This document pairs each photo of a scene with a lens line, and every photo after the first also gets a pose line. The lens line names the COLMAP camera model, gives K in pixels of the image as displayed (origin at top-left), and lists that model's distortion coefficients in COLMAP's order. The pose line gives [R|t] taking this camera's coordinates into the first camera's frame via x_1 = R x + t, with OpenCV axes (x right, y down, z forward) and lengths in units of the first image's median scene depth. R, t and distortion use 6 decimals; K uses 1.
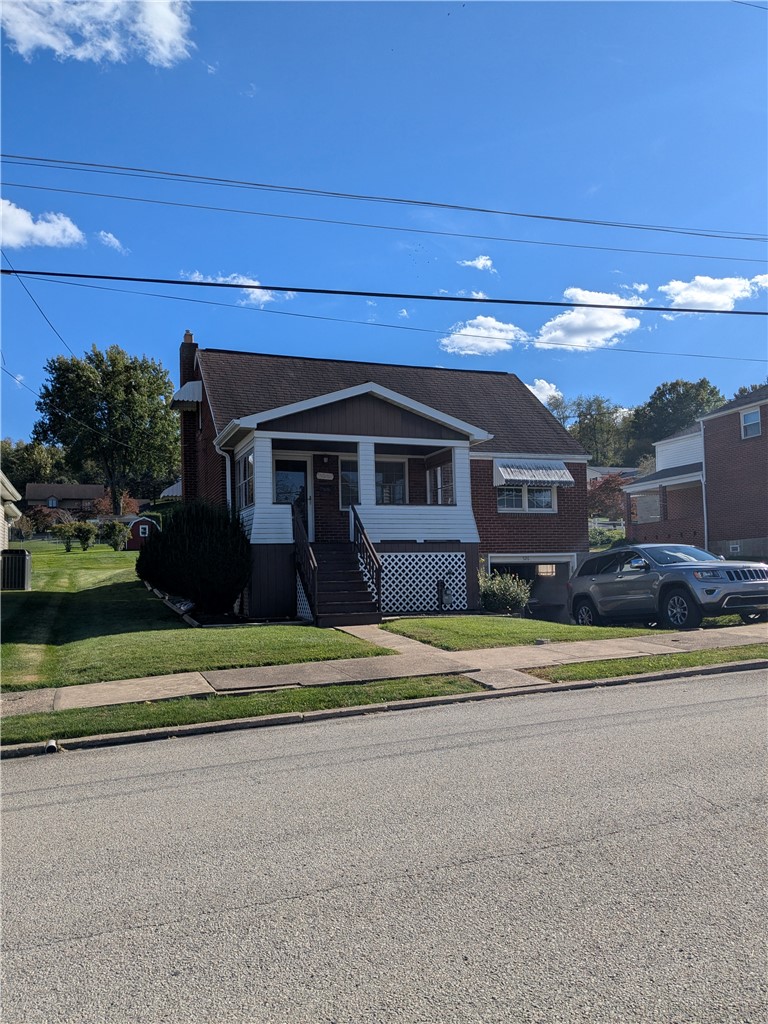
lens RADIAL K [[810.5, 0, 384.0], [0, 810.5, 513.4], [0, 0, 1]] dist [0.039820, -0.037905]
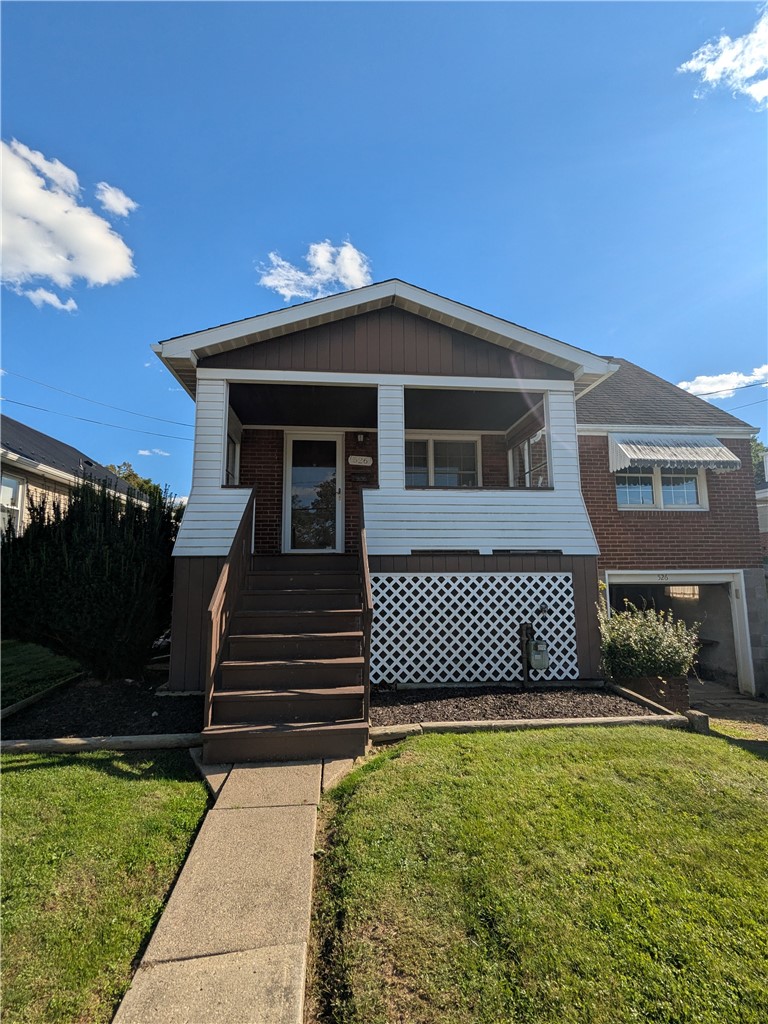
lens RADIAL K [[477.7, 0, 385.8], [0, 477.7, 508.9], [0, 0, 1]] dist [-0.014863, -0.000175]
pose [[0.967916, -0.019505, -0.250515, 0.059975], [0.005770, 0.998445, -0.055444, 0.022265], [0.251207, 0.052219, 0.966524, 0.657613]]
